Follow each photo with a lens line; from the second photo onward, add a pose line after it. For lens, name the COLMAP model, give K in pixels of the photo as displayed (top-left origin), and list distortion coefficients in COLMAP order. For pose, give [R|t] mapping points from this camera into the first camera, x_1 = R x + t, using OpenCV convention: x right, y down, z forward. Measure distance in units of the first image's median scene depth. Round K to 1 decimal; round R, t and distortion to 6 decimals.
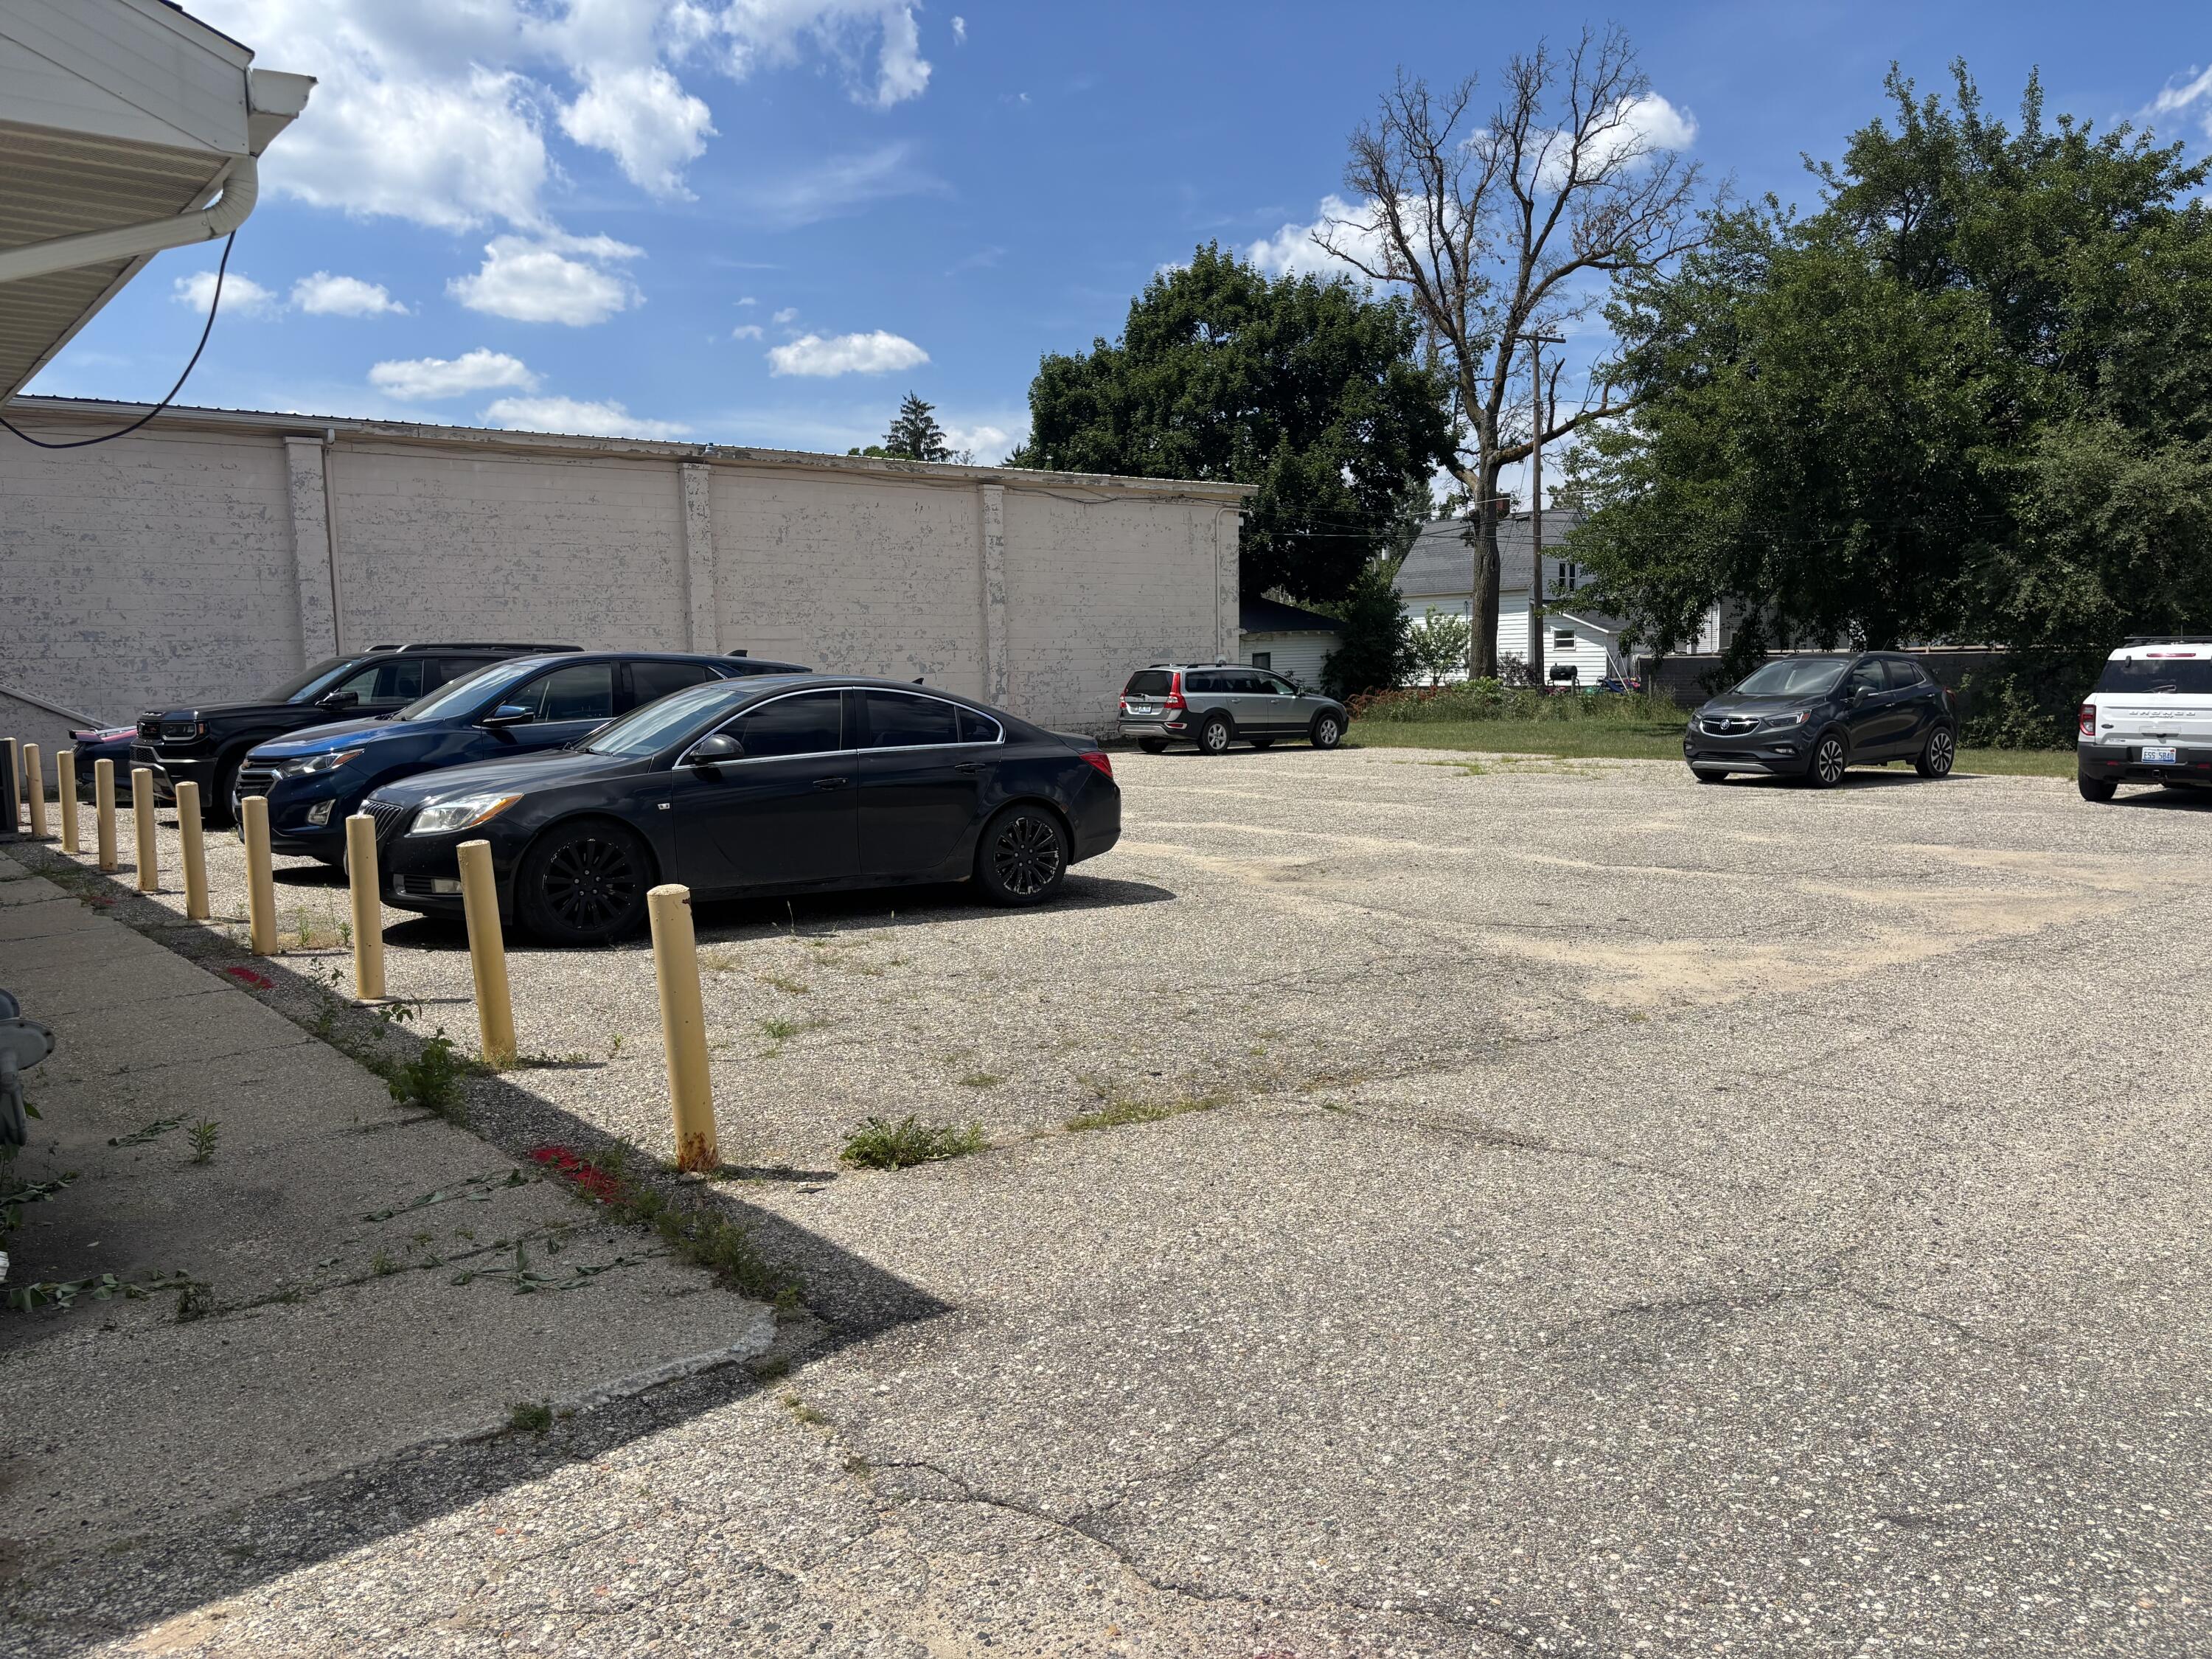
lens RADIAL K [[1715.8, 0, 1145.3], [0, 1715.8, 818.5], [0, 0, 1]] dist [0.010357, 0.013604]
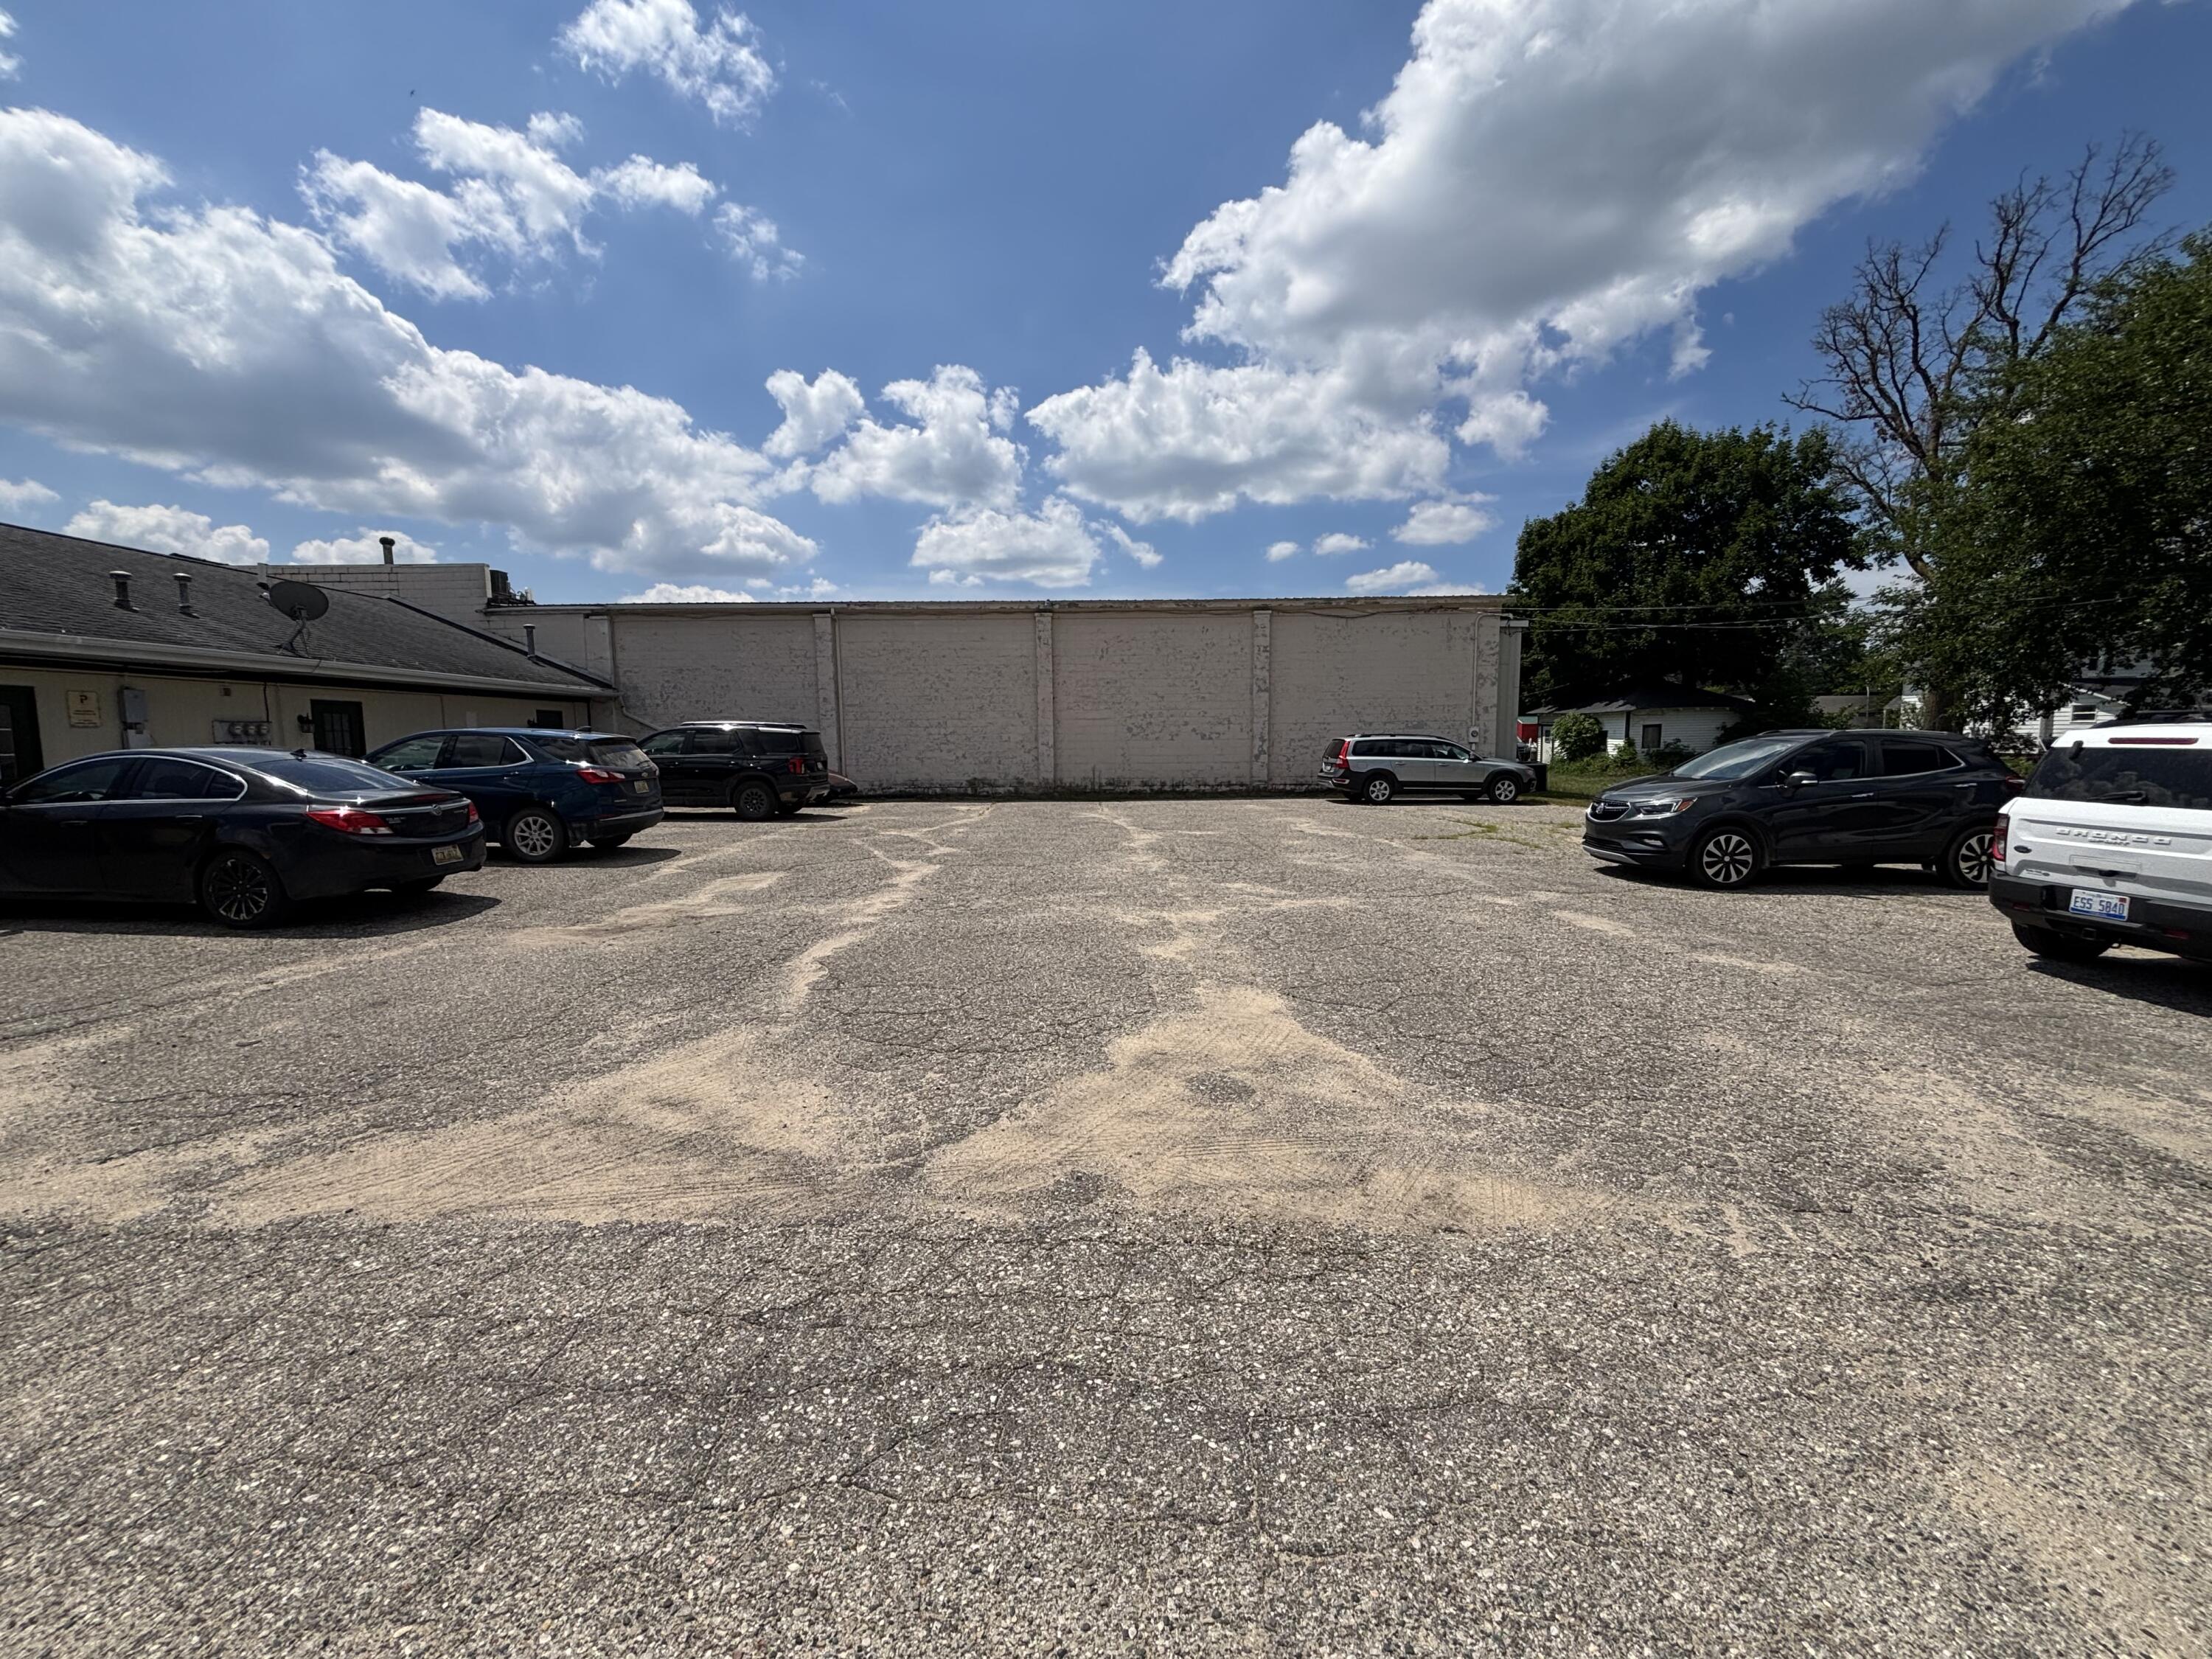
lens RADIAL K [[912.7, 0, 1106.8], [0, 912.7, 823.8], [0, 0, 1]] dist [0.004866, -0.002100]
pose [[0.771718, 0.070377, -0.632059, 0.176302], [-0.061352, 0.997461, 0.036154, -0.018867], [0.632998, 0.010877, 0.774077, 0.178524]]
